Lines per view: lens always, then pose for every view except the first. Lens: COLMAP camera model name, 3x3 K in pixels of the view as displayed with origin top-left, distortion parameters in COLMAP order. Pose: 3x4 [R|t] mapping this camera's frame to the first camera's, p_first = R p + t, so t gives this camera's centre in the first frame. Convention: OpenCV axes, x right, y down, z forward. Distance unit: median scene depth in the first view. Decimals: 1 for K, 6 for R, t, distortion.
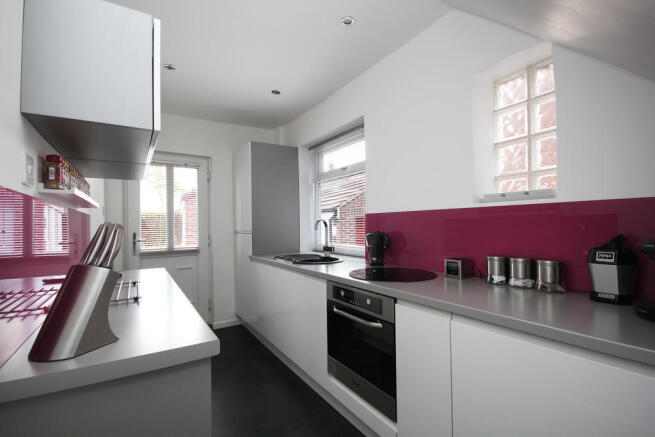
lens RADIAL K [[315.0, 0, 327.5], [0, 315.0, 223.6], [0, 0, 1]] dist [0.019522, 0.000020]
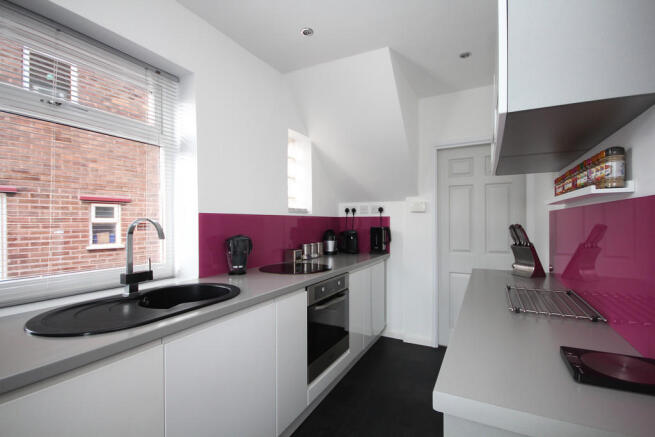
lens RADIAL K [[315.0, 0, 327.5], [0, 315.0, 223.6], [0, 0, 1]] dist [0.019522, 0.000020]
pose [[-0.514260, 0.013957, 0.857521, -0.834066], [0.007851, 0.999902, -0.011566, 0.006282], [-0.857598, 0.000784, -0.514319, 1.441656]]
